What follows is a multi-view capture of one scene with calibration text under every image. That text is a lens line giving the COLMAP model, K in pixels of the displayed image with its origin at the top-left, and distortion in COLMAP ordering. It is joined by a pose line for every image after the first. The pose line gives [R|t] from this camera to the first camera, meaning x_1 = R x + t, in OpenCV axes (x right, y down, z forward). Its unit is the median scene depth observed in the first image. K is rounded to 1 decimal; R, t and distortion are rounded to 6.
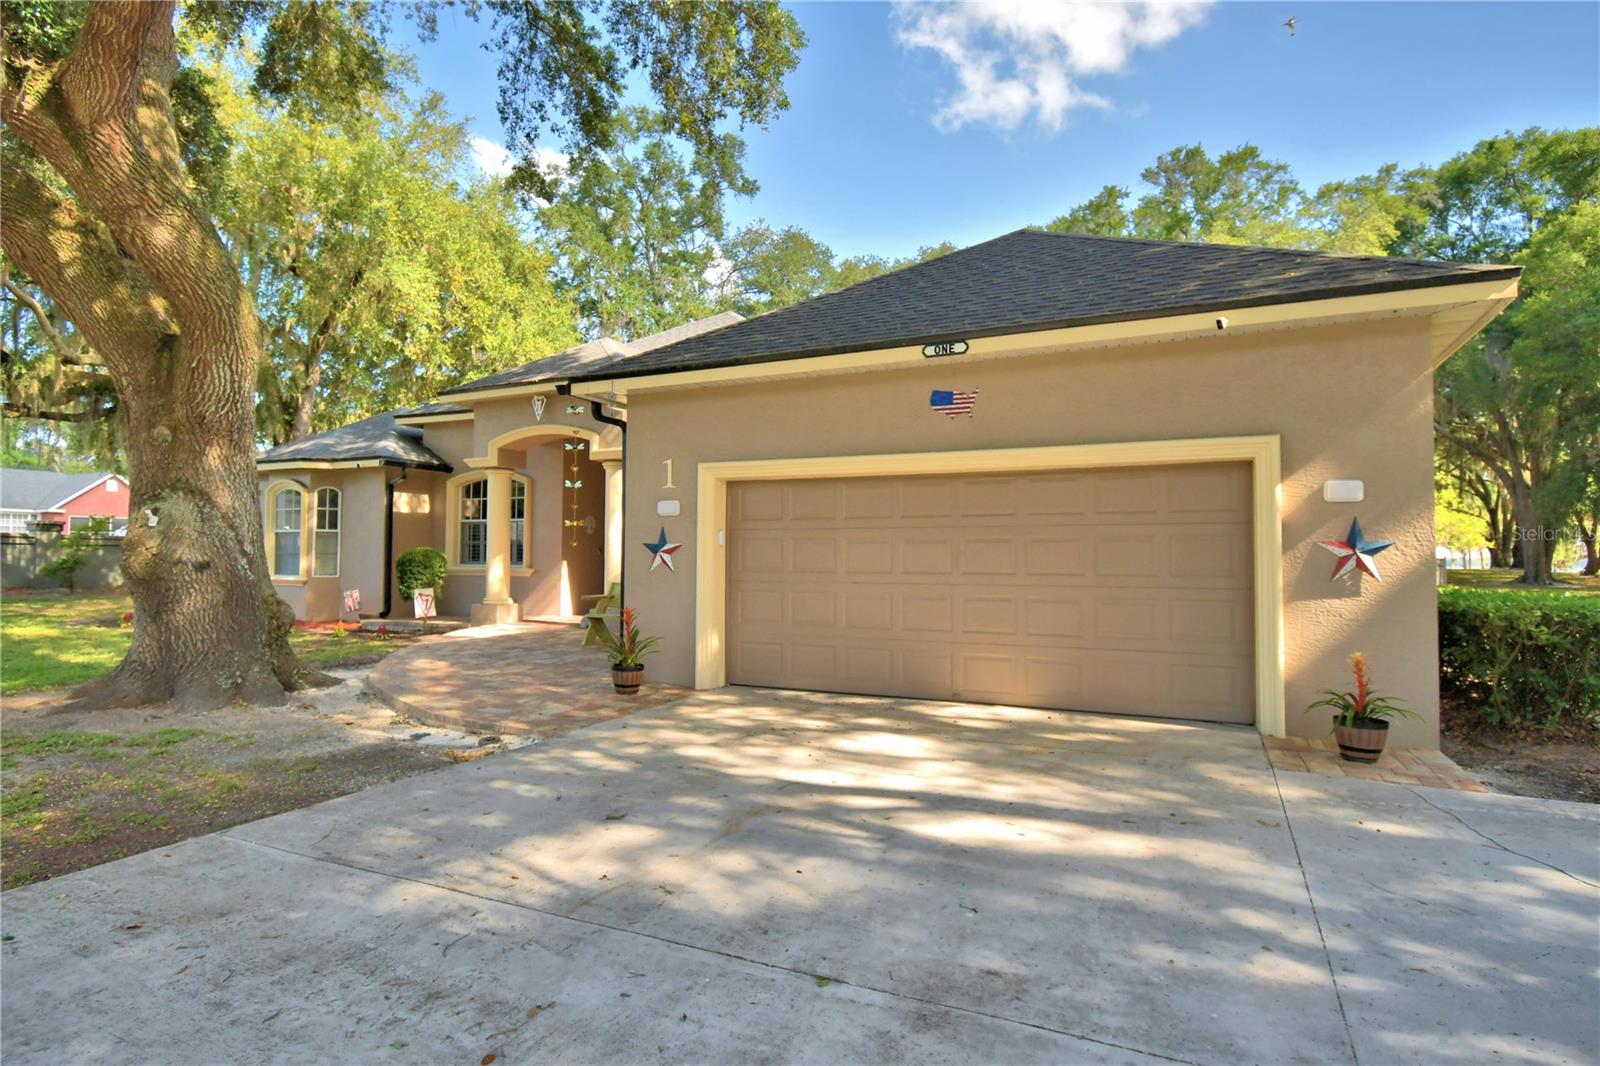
lens RADIAL K [[860.3, 0, 794.2], [0, 860.3, 520.7], [0, 0, 1]] dist [0.000029, -0.003461]
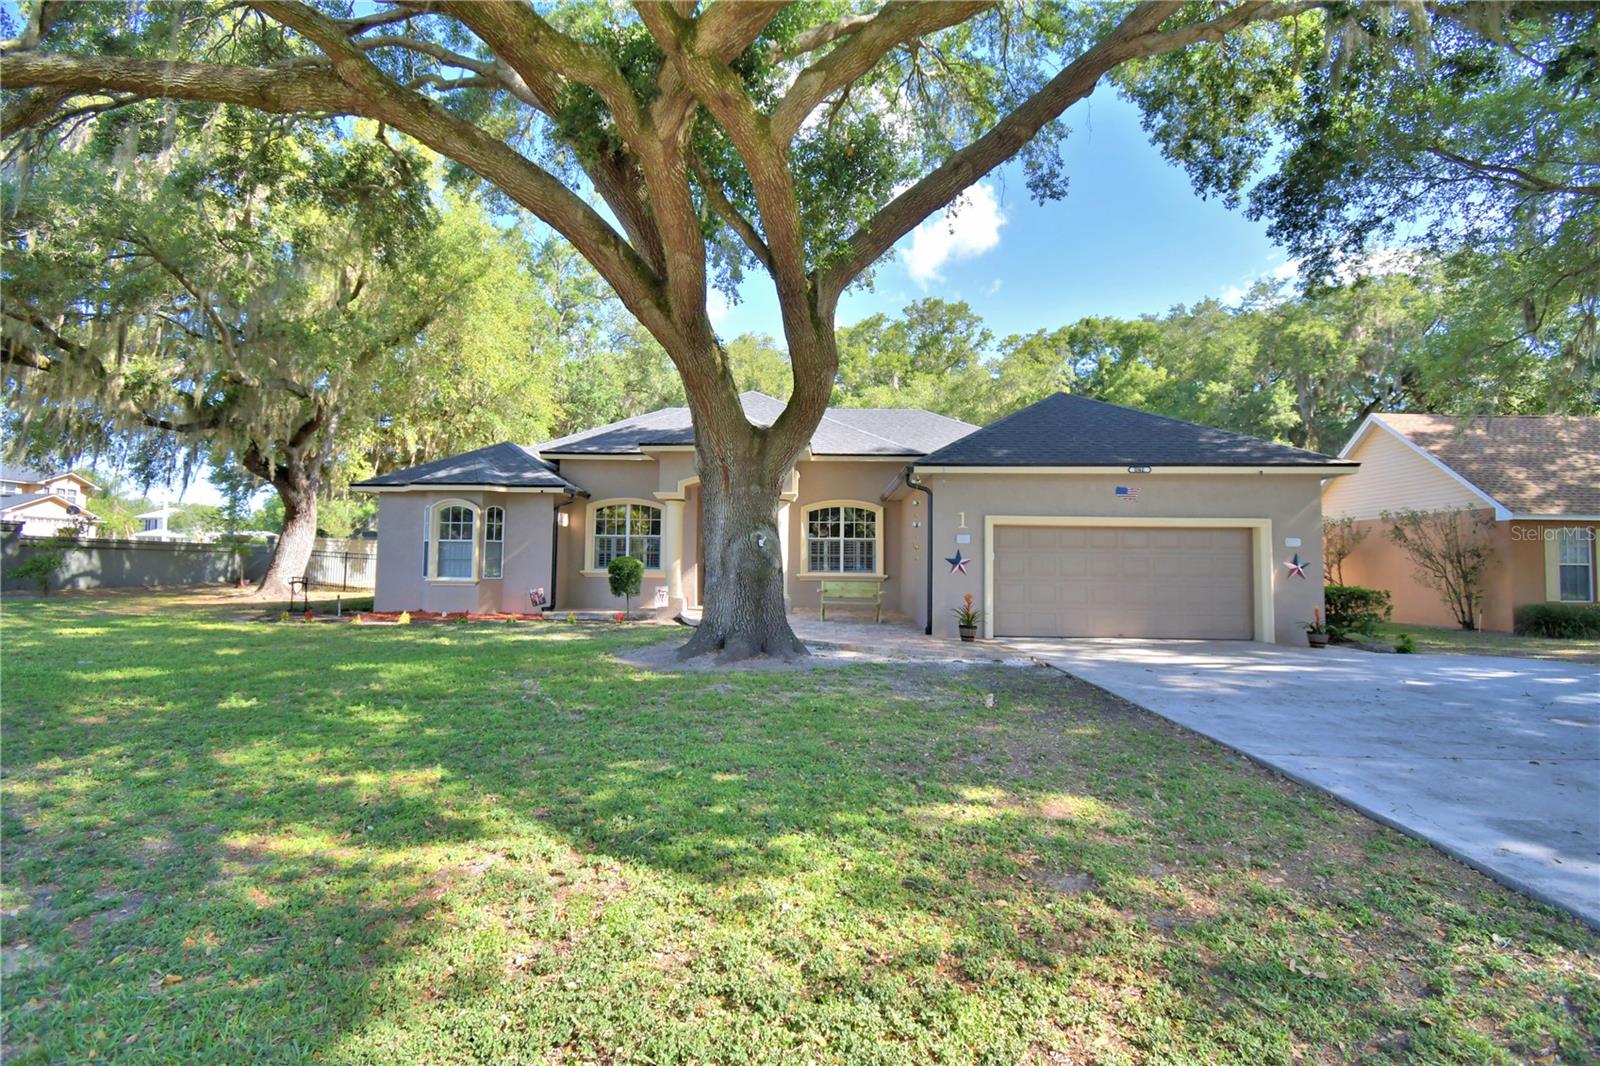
lens RADIAL K [[708.7, 0, 792.8], [0, 708.7, 528.0], [0, 0, 1]] dist [0.001256, -0.013548]
pose [[0.919833, 0.026603, 0.391408, -0.566025], [-0.024126, 0.999646, -0.011247, -0.006897], [-0.391568, 0.000902, 0.920149, -0.118024]]
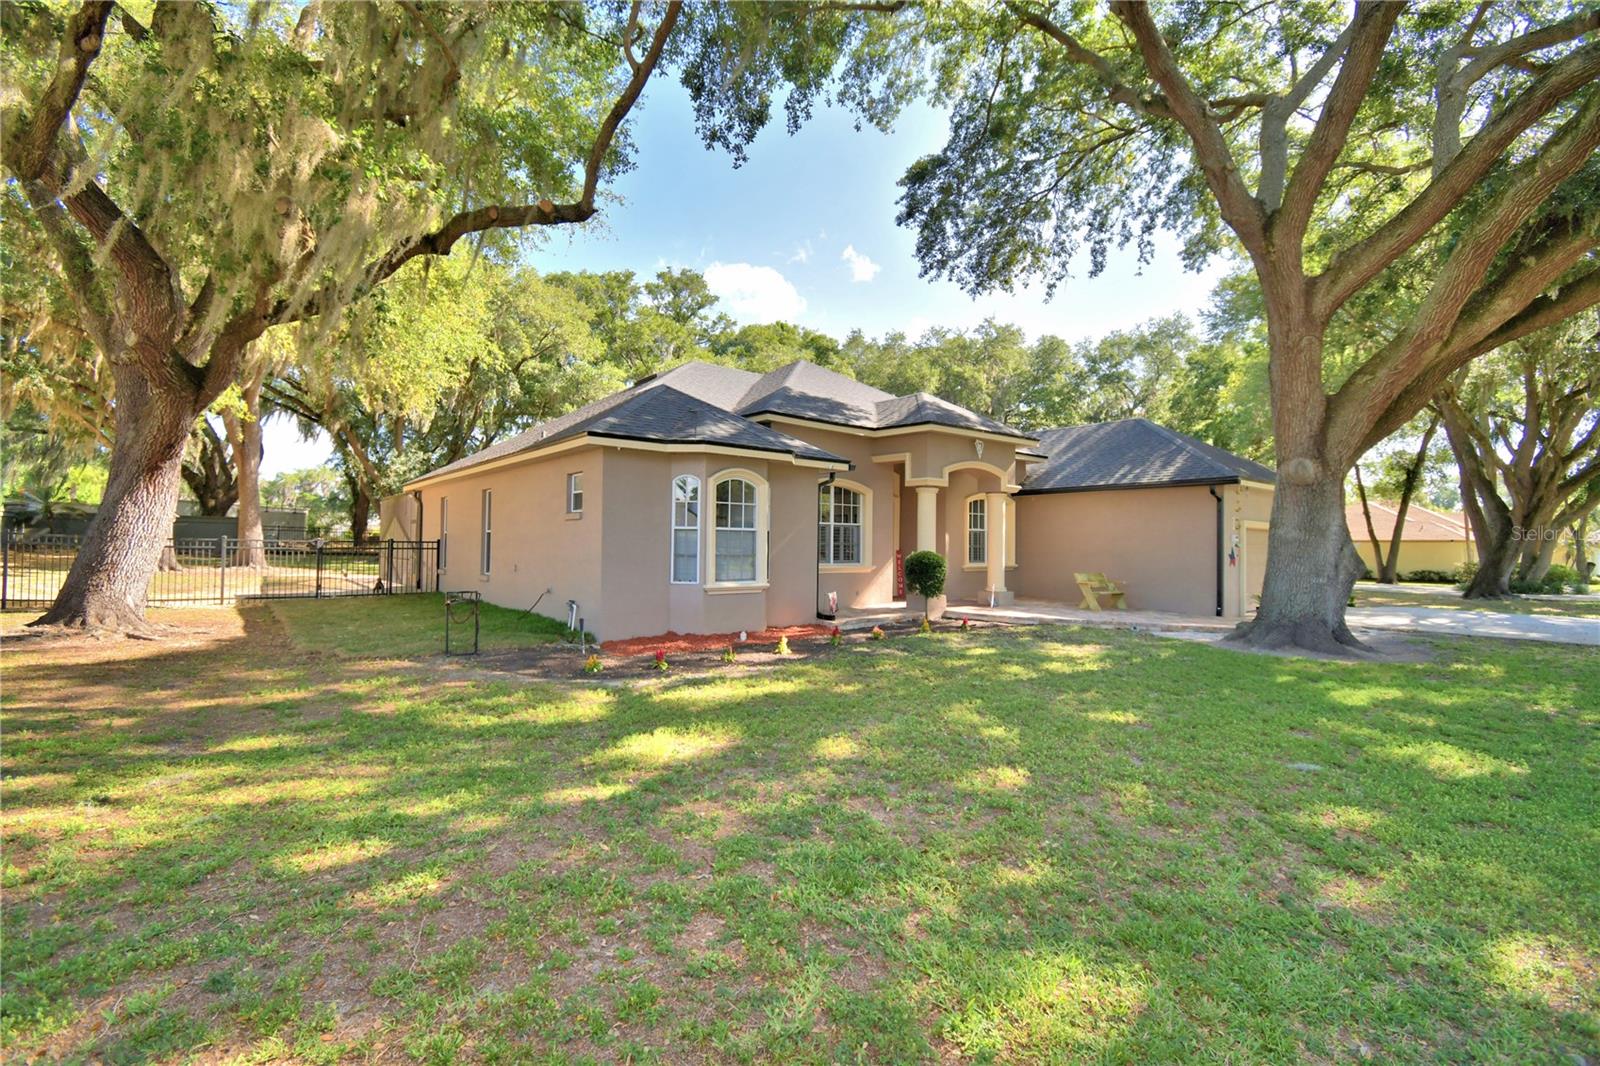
lens RADIAL K [[708.7, 0, 797.0], [0, 708.7, 538.3], [0, 0, 1]] dist [0.001256, -0.013548]
pose [[0.418542, 0.010652, 0.908135, -1.247504], [-0.049382, 0.998719, 0.011045, 0.010338], [-0.906854, -0.049469, 0.418531, 0.678874]]
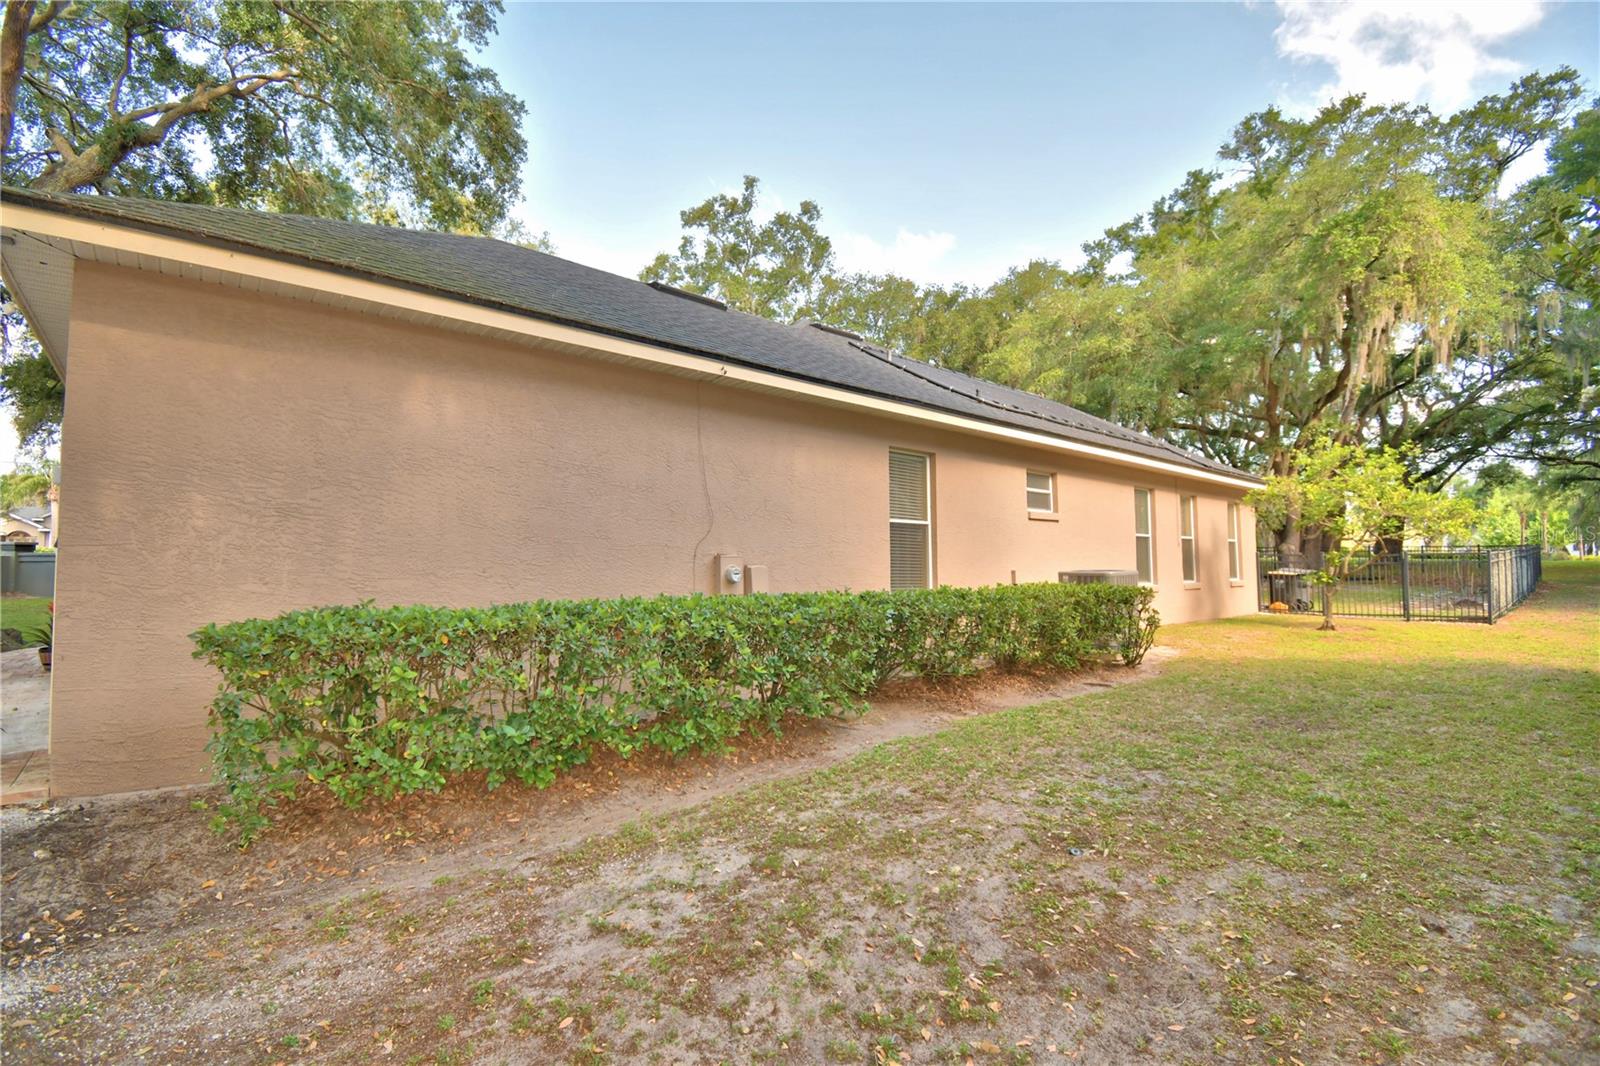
lens RADIAL K [[708.7, 0, 812.5], [0, 708.7, 521.2], [0, 0, 1]] dist [0.001256, -0.013548]
pose [[0.918430, -0.033800, -0.394137, 0.638146], [0.026125, 0.999350, -0.024826, 0.021261], [0.394720, 0.012504, 0.918716, 0.263814]]
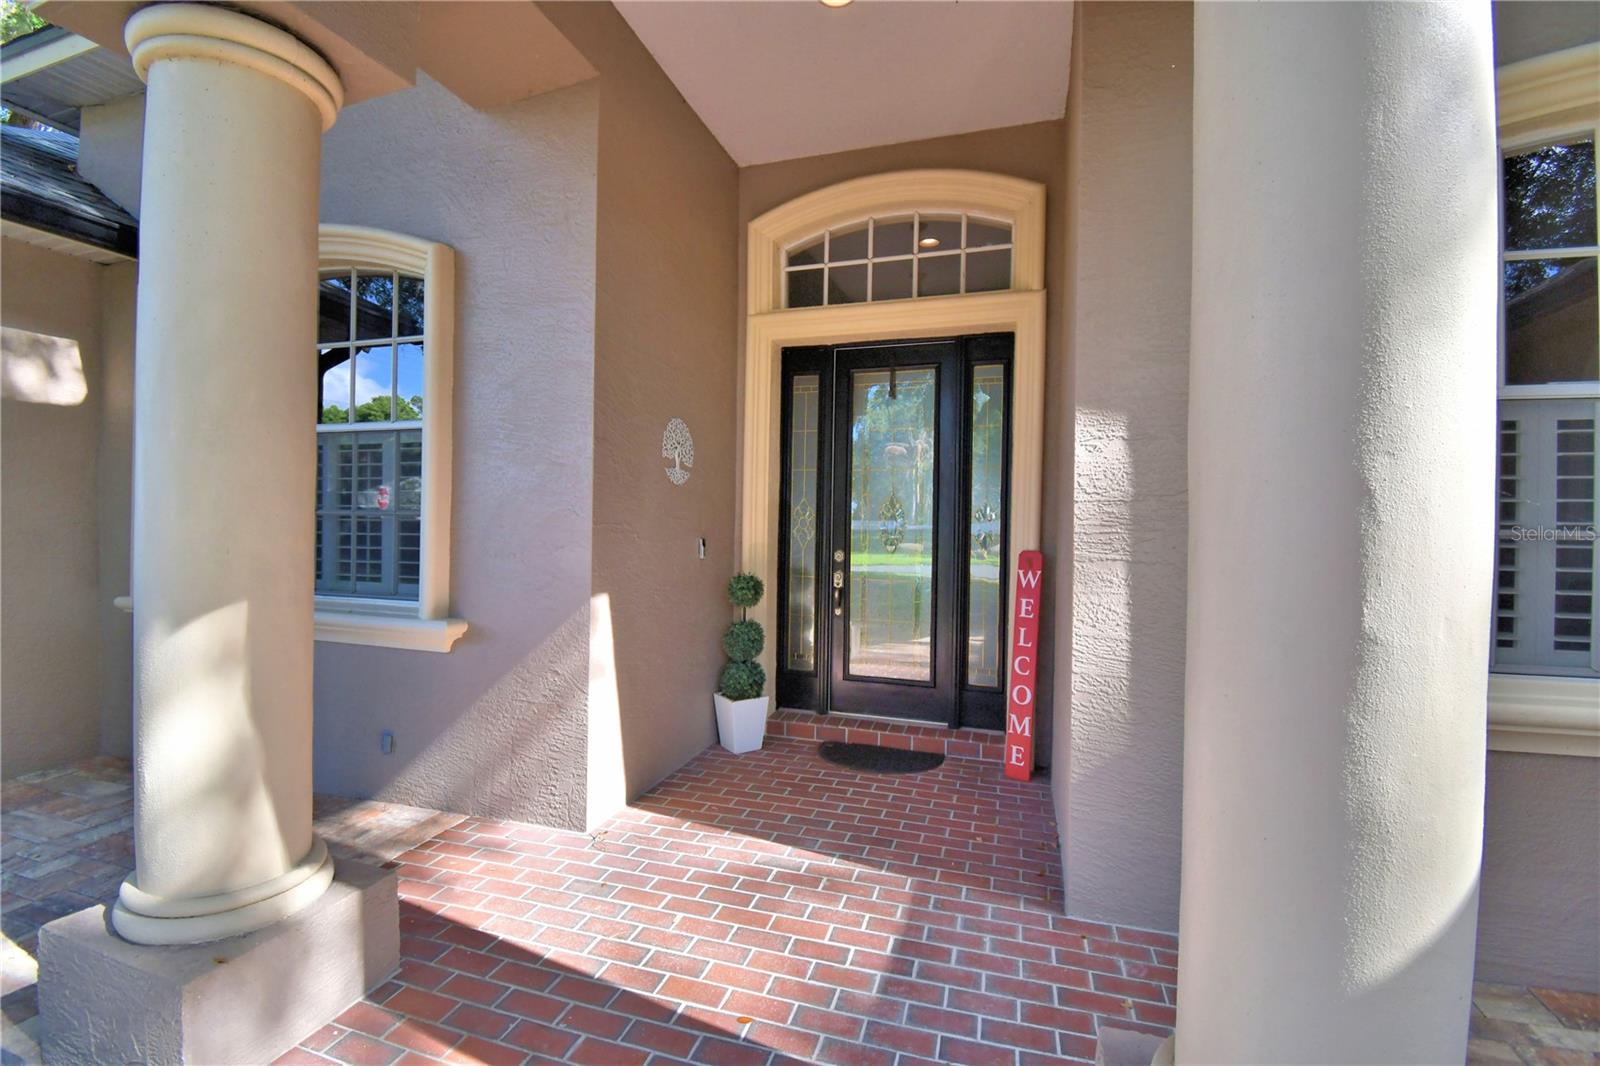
lens RADIAL K [[708.7, 0, 791.0], [0, 708.7, 527.0], [0, 0, 1]] dist [0.001256, -0.013548]
pose [[0.991504, 0.010823, 0.129624, -0.236526], [-0.017032, 0.998755, 0.046886, 0.017722], [-0.128955, -0.048695, 0.990454, 0.787730]]
